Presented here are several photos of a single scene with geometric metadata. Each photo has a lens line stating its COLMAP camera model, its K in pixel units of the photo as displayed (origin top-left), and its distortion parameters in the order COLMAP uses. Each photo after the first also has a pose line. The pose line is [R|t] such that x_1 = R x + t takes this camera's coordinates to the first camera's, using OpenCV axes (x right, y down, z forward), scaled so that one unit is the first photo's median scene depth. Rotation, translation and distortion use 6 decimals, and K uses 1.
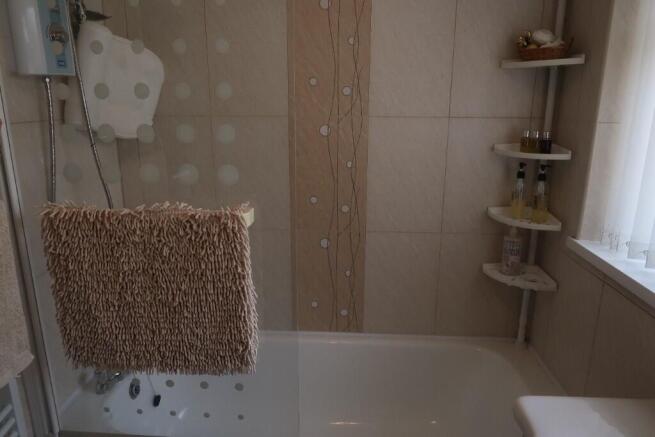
lens RADIAL K [[451.9, 0, 326.5], [0, 451.9, 210.1], [0, 0, 1]] dist [-0.006344, -0.005531]
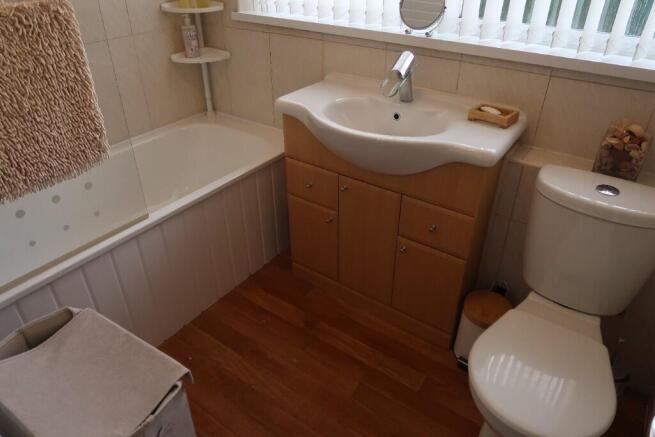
lens RADIAL K [[451.9, 0, 326.5], [0, 451.9, 210.1], [0, 0, 1]] dist [-0.006344, -0.005531]
pose [[0.543481, -0.449883, 0.708684, -0.581068], [0.210325, 0.890305, 0.403882, 0.106971], [-0.812645, -0.070449, 0.578485, -0.088620]]
